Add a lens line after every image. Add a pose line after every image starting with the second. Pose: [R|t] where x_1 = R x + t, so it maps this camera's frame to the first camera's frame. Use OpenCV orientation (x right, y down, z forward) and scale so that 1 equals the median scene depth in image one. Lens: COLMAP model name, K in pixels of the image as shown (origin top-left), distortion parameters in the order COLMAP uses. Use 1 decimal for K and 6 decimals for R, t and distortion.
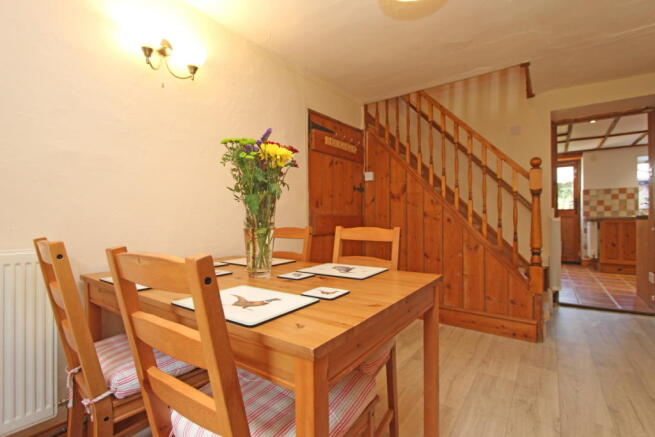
lens RADIAL K [[305.8, 0, 332.5], [0, 305.8, 220.0], [0, 0, 1]] dist [-0.011162, -0.000507]
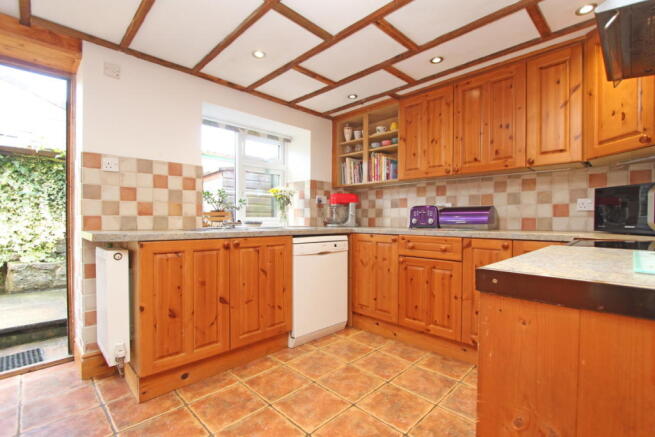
lens RADIAL K [[305.8, 0, 332.6], [0, 305.8, 222.5], [0, 0, 1]] dist [-0.011162, -0.000507]
pose [[0.174765, -0.009130, 0.984568, 0.563871], [-0.003033, 0.999947, 0.009811, -0.026126], [-0.984605, -0.004701, 0.174728, 0.693730]]
